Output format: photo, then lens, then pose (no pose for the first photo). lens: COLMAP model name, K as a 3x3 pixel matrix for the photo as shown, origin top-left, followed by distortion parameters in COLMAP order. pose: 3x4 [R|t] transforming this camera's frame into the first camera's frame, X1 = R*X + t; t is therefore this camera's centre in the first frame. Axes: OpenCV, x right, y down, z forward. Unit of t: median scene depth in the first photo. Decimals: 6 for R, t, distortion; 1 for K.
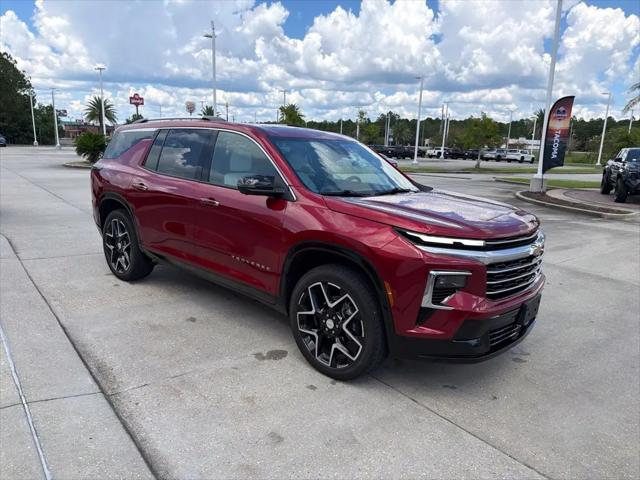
lens RADIAL K [[456.3, 0, 327.8], [0, 456.3, 251.1], [0, 0, 1]] dist [-0.002834, -0.014838]
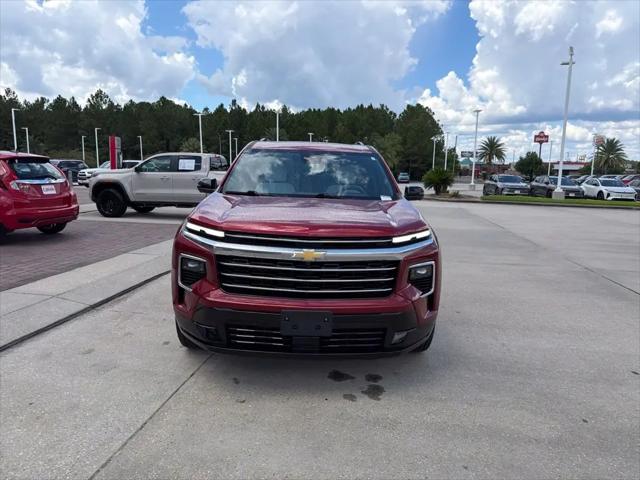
lens RADIAL K [[456.3, 0, 326.8], [0, 456.3, 255.9], [0, 0, 1]] dist [-0.002834, -0.014838]
pose [[0.666886, 0.113117, -0.736524, 0.805123], [-0.164999, 0.986292, 0.002078, -0.006752], [0.726662, 0.120140, 0.676408, 0.311223]]
